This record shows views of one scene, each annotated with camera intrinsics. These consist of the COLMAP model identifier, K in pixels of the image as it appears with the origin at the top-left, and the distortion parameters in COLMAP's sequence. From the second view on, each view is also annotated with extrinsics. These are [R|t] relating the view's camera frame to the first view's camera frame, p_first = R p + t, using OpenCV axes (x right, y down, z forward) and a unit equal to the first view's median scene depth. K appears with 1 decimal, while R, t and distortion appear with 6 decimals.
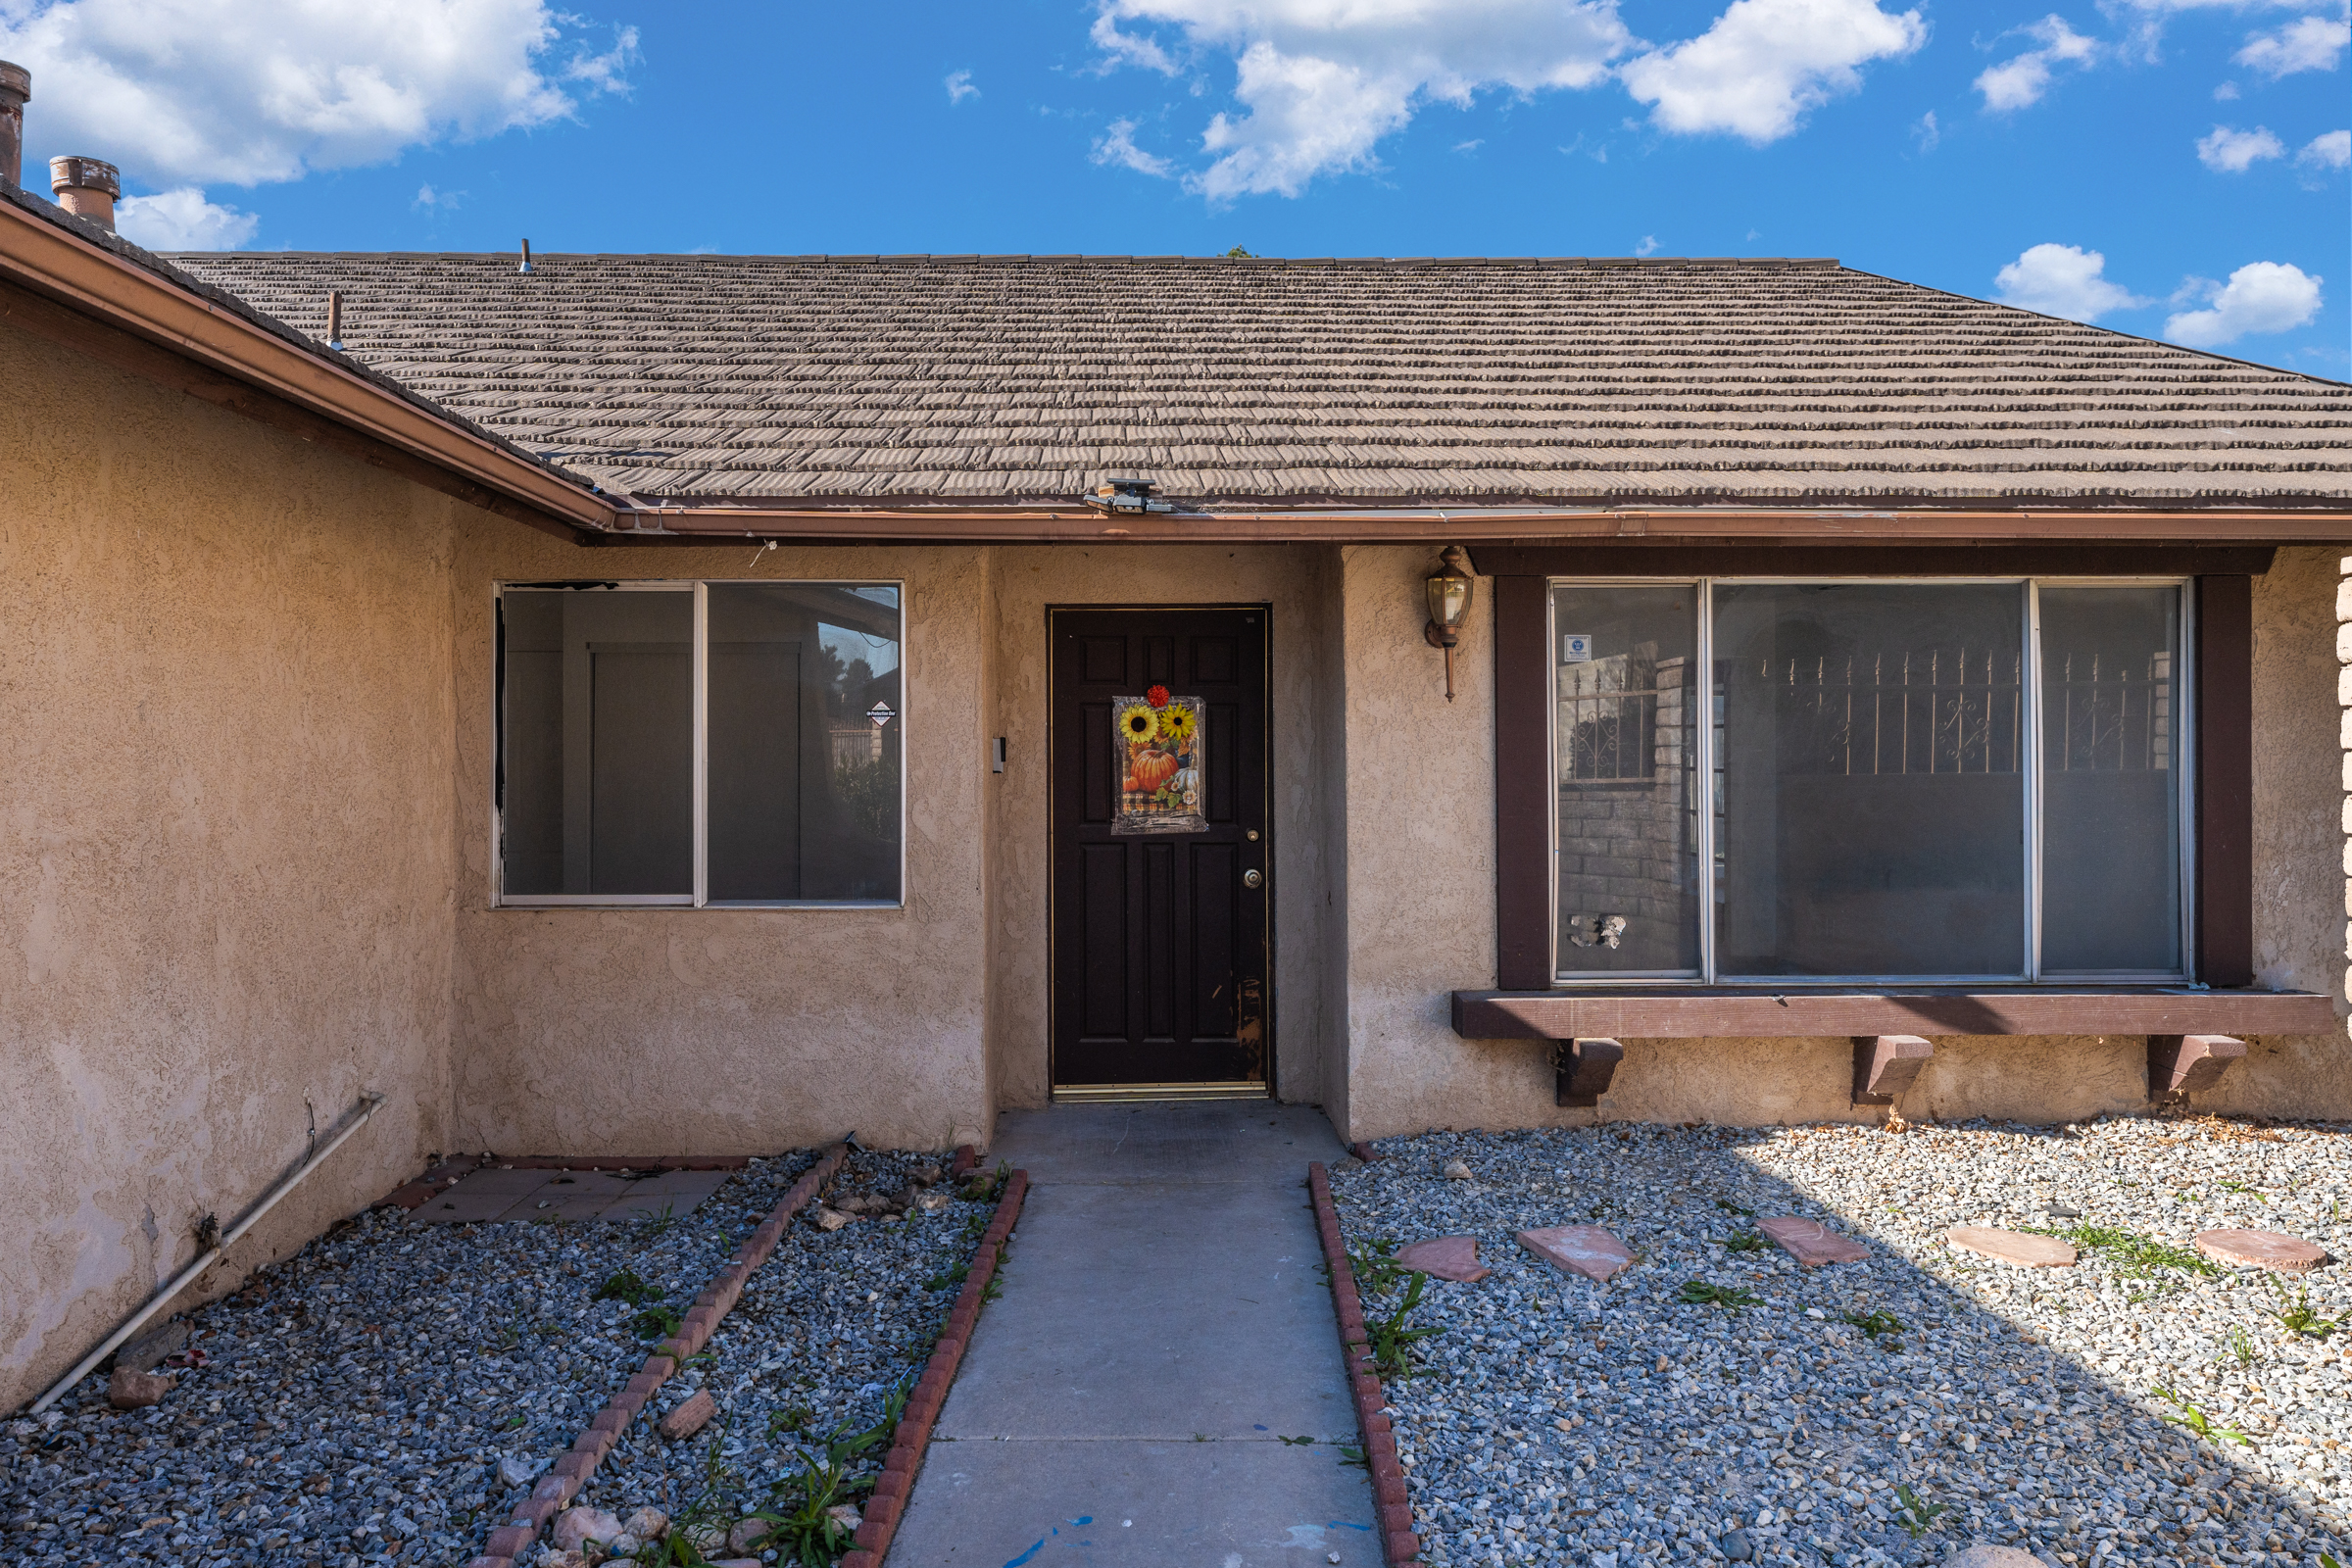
lens RADIAL K [[1581.7, 0, 1135.1], [0, 1581.7, 722.7], [0, 0, 1]] dist [-0.003309, 0.003171]
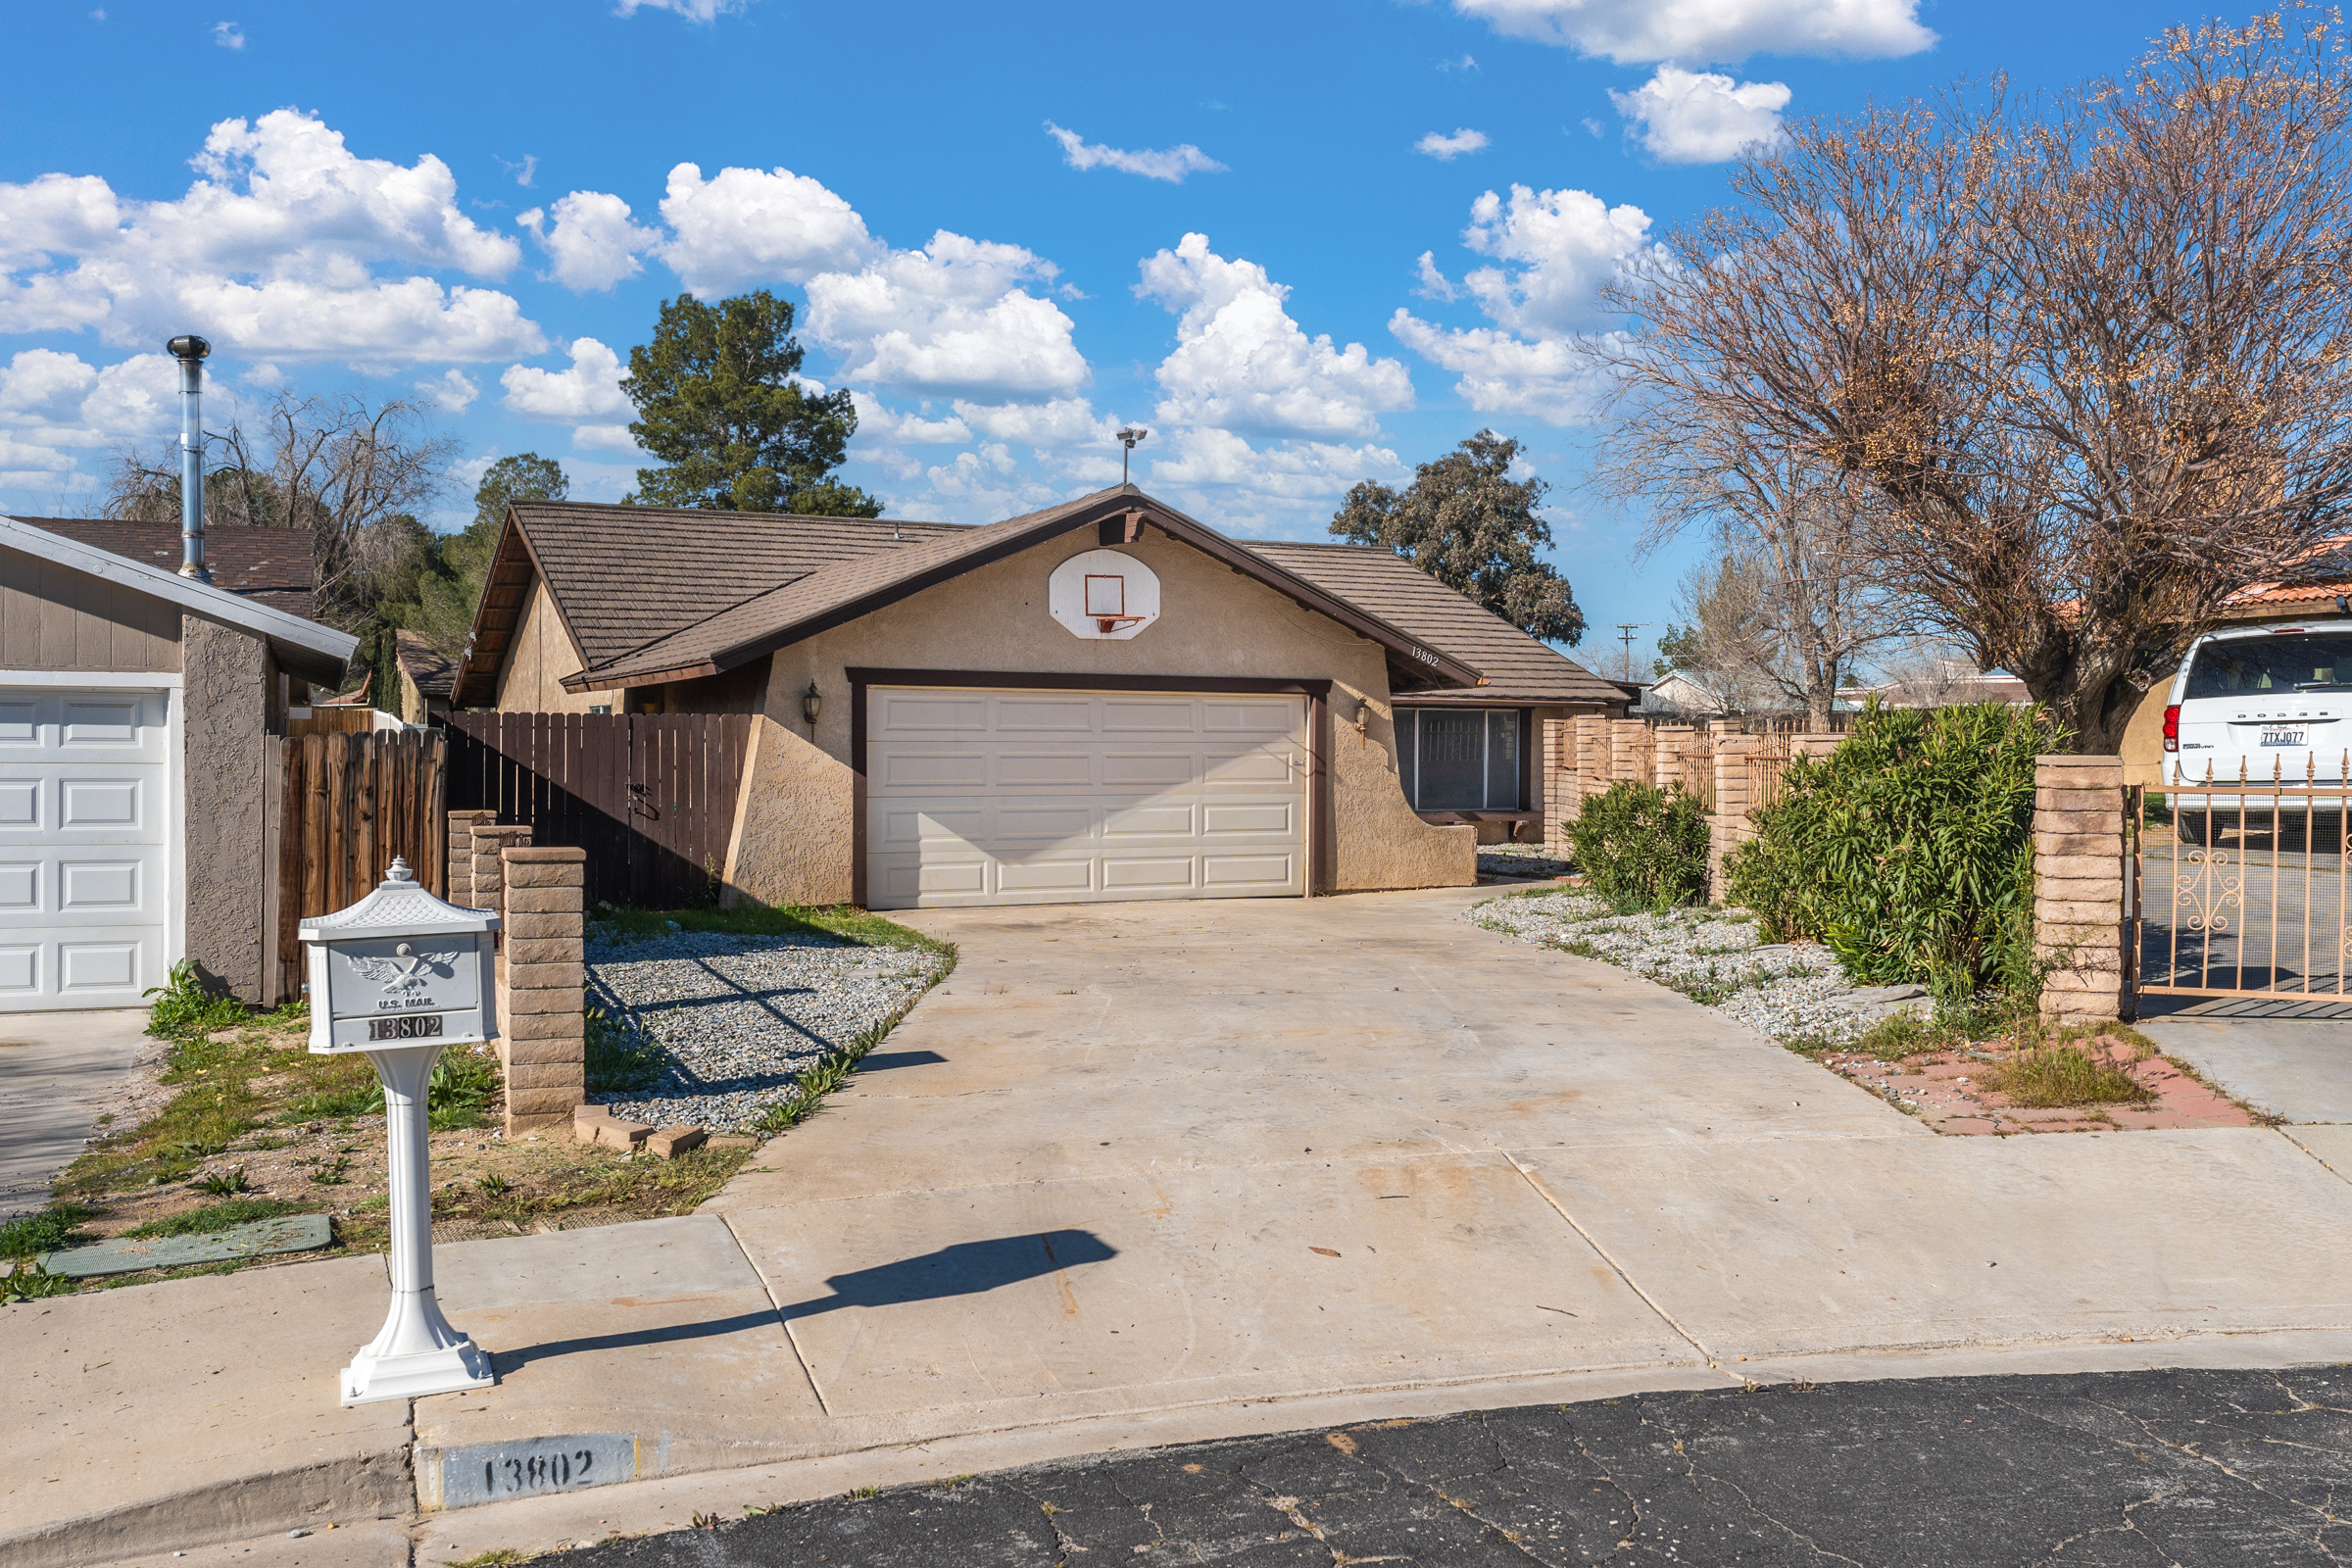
lens RADIAL K [[1581.7, 0, 1176.2], [0, 1581.7, 781.2], [0, 0, 1]] dist [-0.003309, 0.003171]
pose [[0.919316, -0.003528, 0.393504, -1.739264], [-0.010181, 0.999412, 0.032746, -0.032839], [-0.393388, -0.034110, 0.918739, -2.388355]]
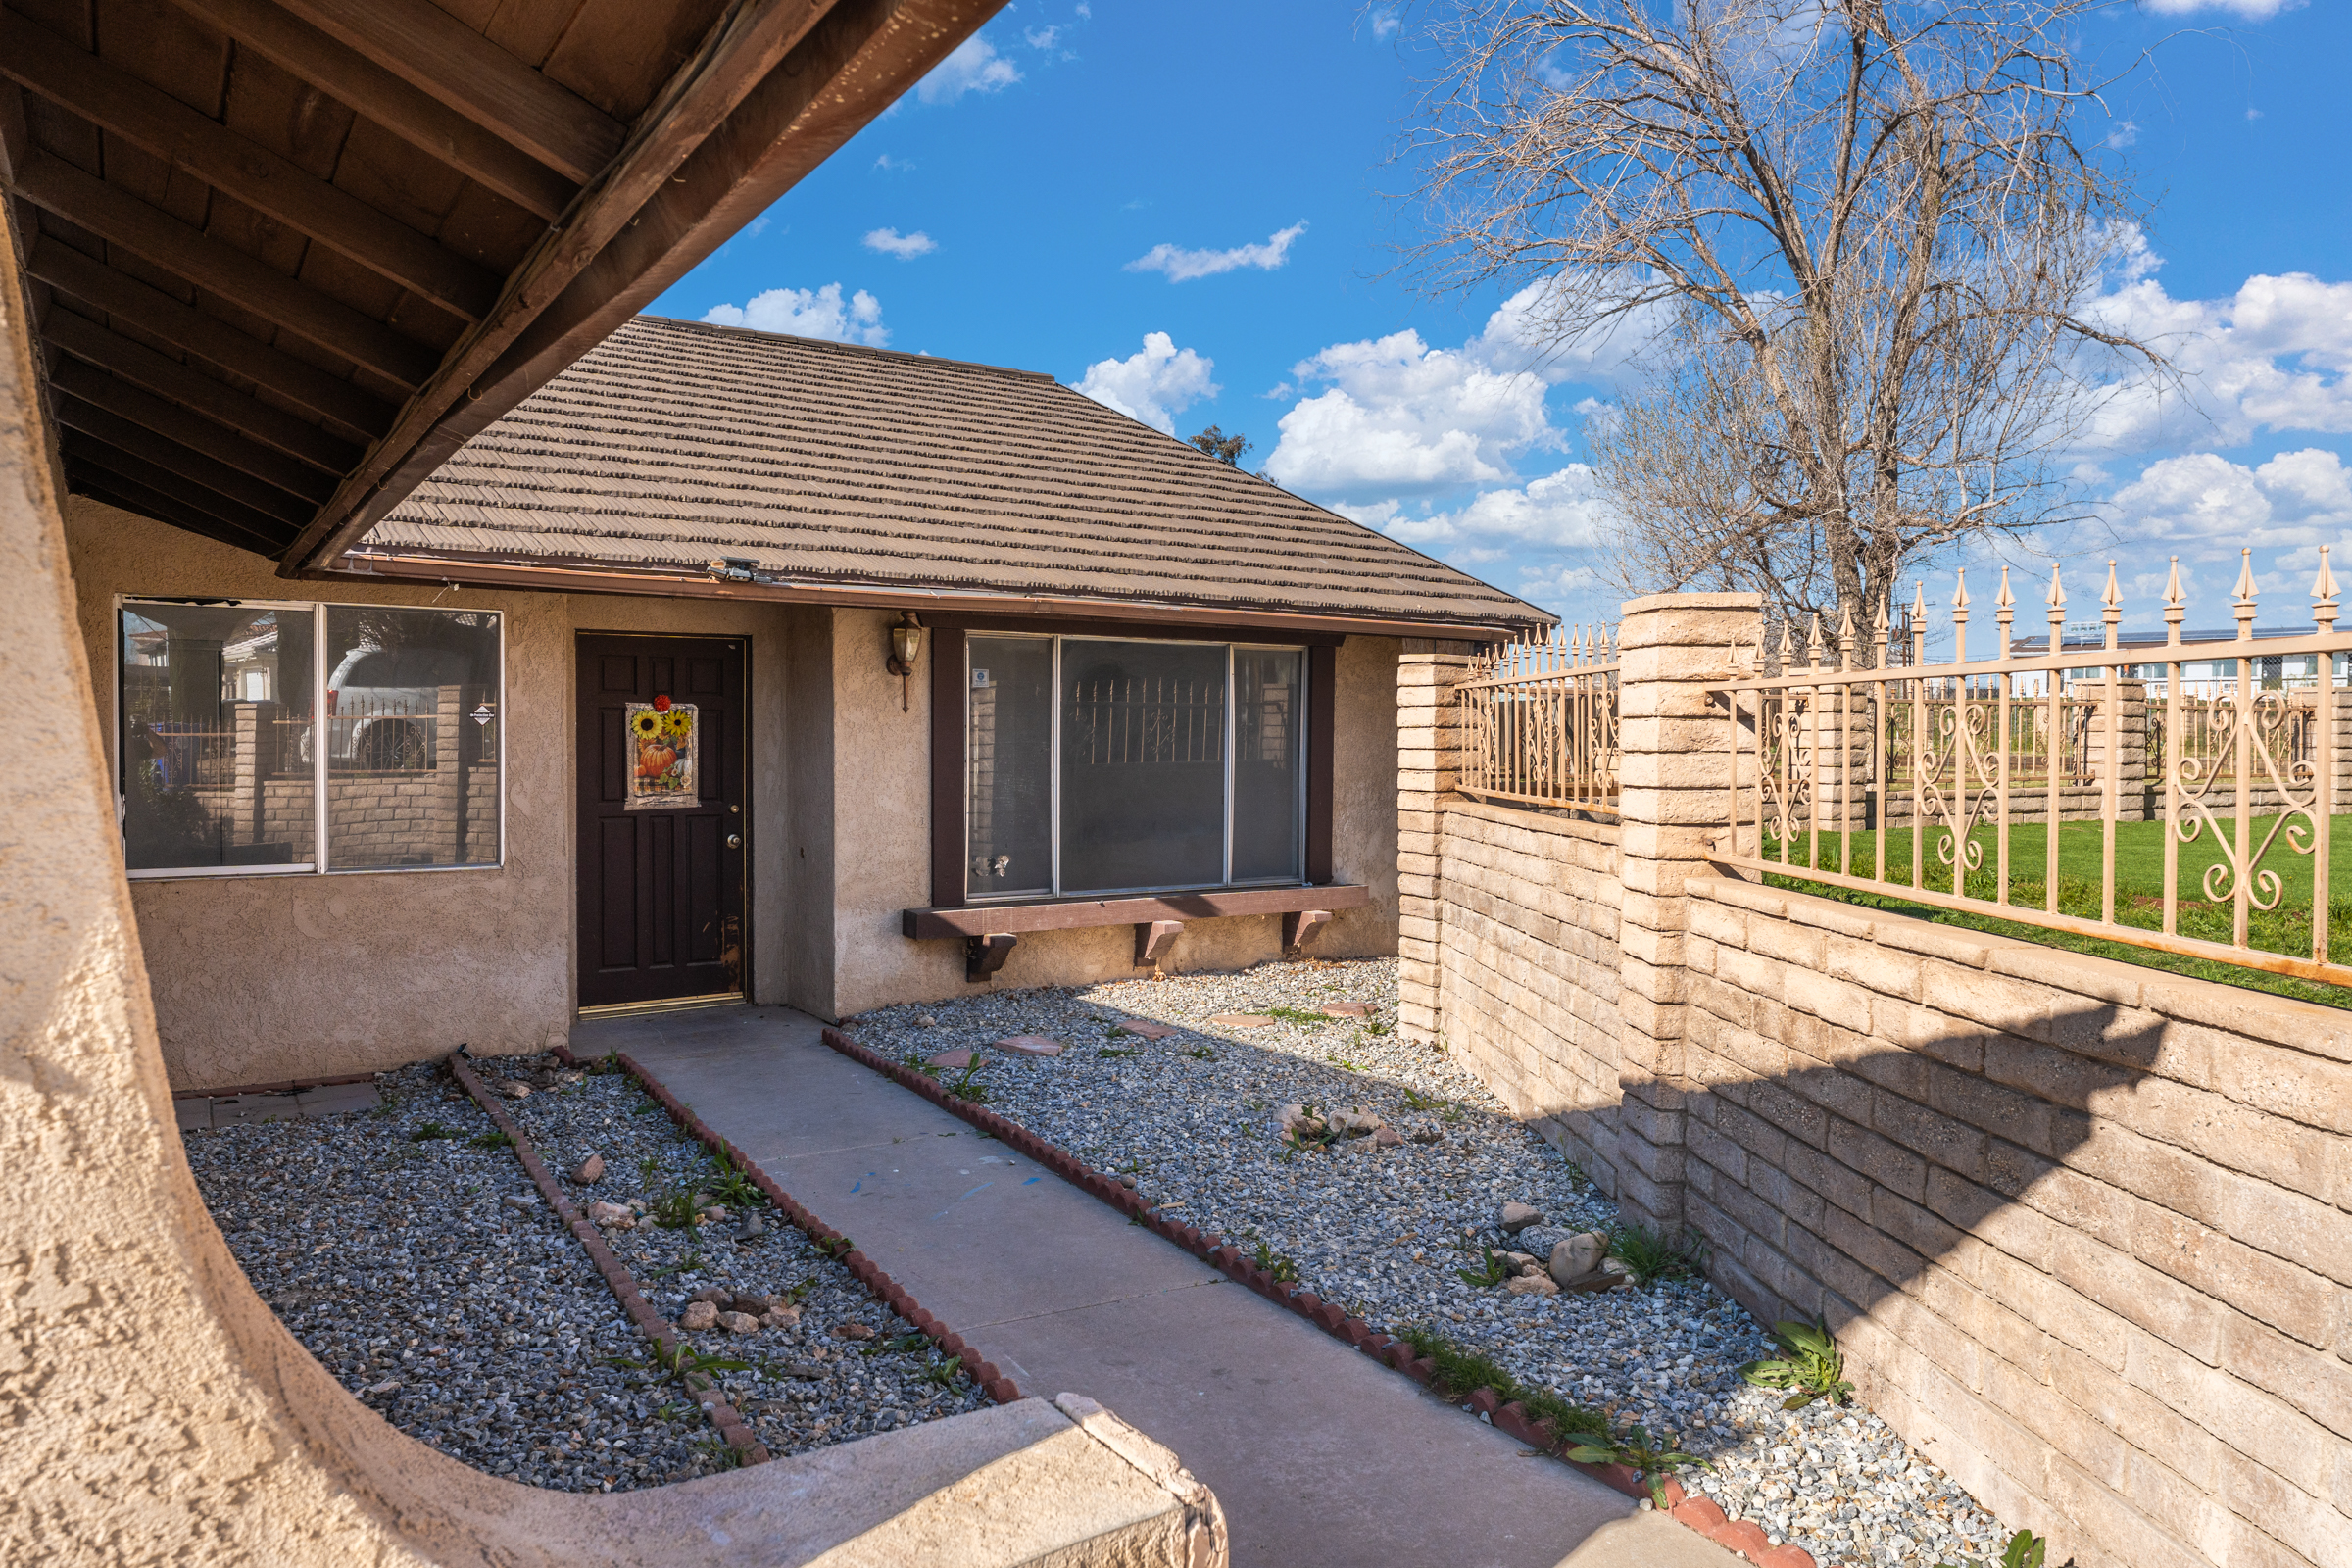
lens RADIAL K [[1581.7, 0, 1178.4], [0, 1581.7, 781.7], [0, 0, 1]] dist [-0.003309, 0.003171]
pose [[0.839403, -0.008512, 0.543443, -0.382769], [-0.014217, 0.999191, 0.037609, -0.008339], [-0.543324, -0.039295, 0.838603, -0.367706]]
